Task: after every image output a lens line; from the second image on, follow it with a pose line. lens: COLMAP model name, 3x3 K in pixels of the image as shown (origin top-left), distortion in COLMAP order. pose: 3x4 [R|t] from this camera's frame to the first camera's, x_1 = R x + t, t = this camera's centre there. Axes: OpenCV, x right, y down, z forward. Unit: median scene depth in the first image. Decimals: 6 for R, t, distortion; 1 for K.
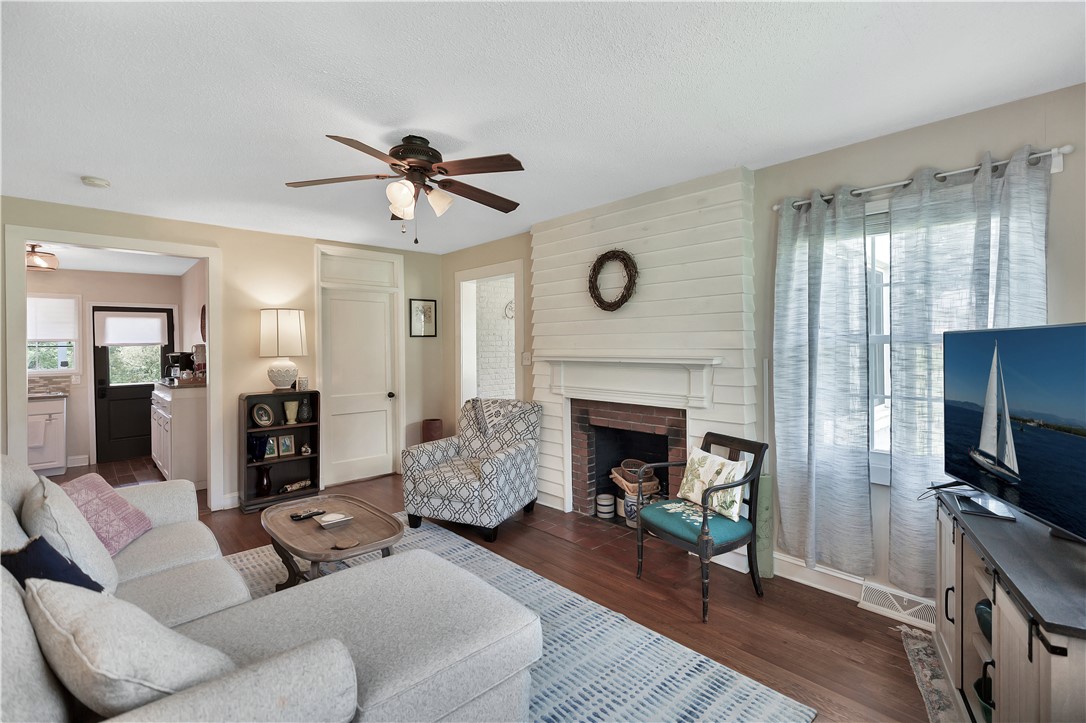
lens RADIAL K [[496.1, 0, 543.0], [0, 496.1, 354.1], [0, 0, 1]] dist [0.002686, 0.000071]
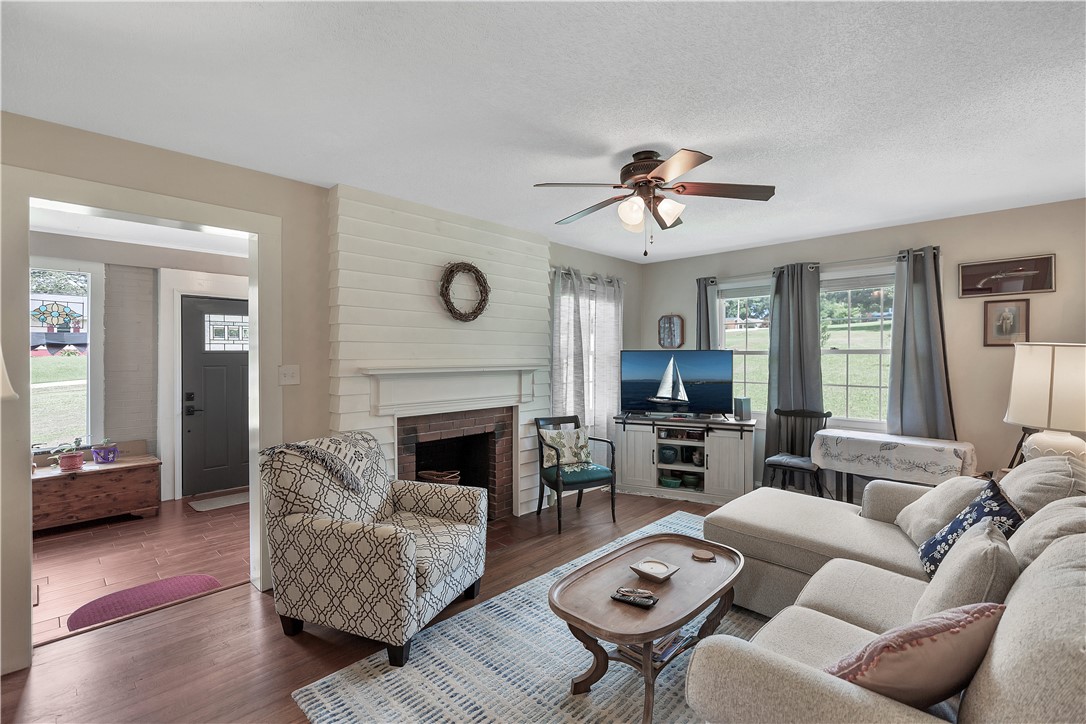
lens RADIAL K [[496.1, 0, 544.4], [0, 496.1, 359.7], [0, 0, 1]] dist [0.002686, 0.000071]
pose [[-0.060647, -0.006778, 0.998136, -0.921793], [0.012928, 0.999888, 0.007575, -0.014737], [-0.998076, 0.013364, -0.060552, 0.926275]]
